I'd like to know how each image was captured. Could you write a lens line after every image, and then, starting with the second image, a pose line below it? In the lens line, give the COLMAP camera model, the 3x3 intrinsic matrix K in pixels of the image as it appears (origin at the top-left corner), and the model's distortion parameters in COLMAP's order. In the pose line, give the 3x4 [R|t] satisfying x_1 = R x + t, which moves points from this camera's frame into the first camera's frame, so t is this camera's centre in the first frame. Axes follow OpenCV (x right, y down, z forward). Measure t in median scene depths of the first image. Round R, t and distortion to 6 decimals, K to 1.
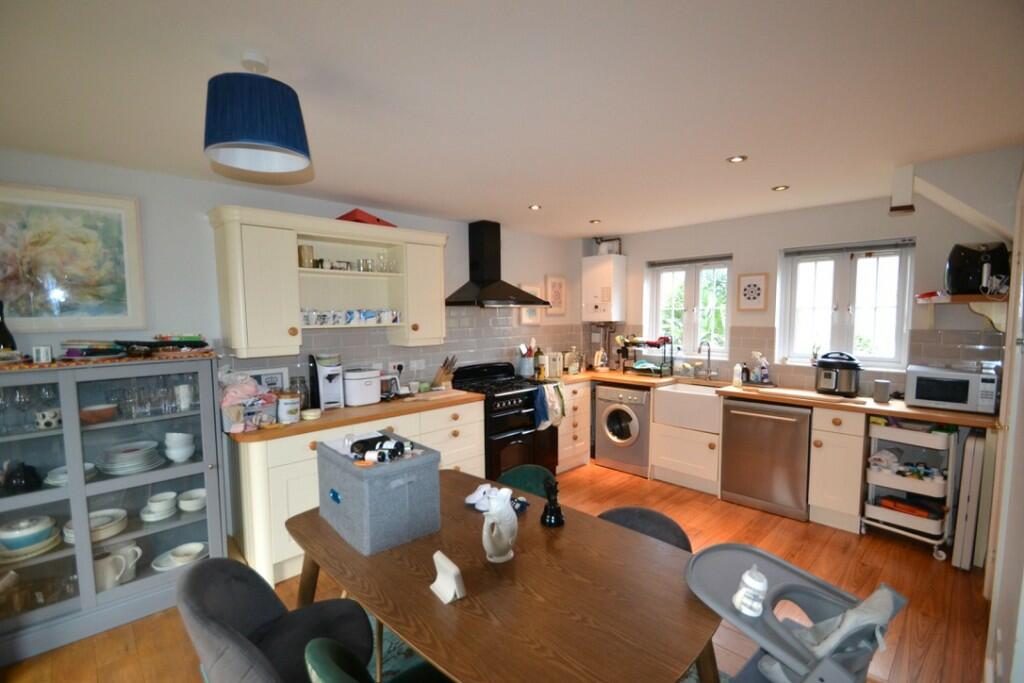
lens RADIAL K [[456.3, 0, 504.7], [0, 456.3, 351.3], [0, 0, 1]] dist [0.018140, -0.017425]
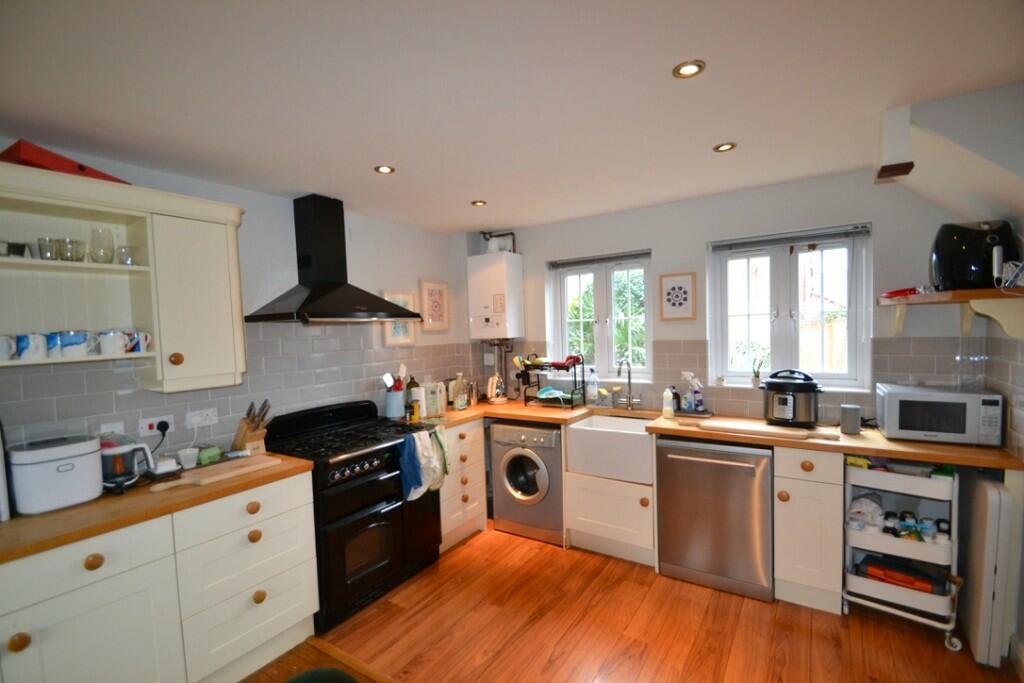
lens RADIAL K [[456.3, 0, 504.7], [0, 456.3, 351.3], [0, 0, 1]] dist [0.018140, -0.017425]
pose [[0.976808, -0.035200, 0.211204, 0.081986], [0.043060, 0.998536, -0.032731, -0.022764], [-0.209743, 0.041066, 0.976894, 0.308976]]
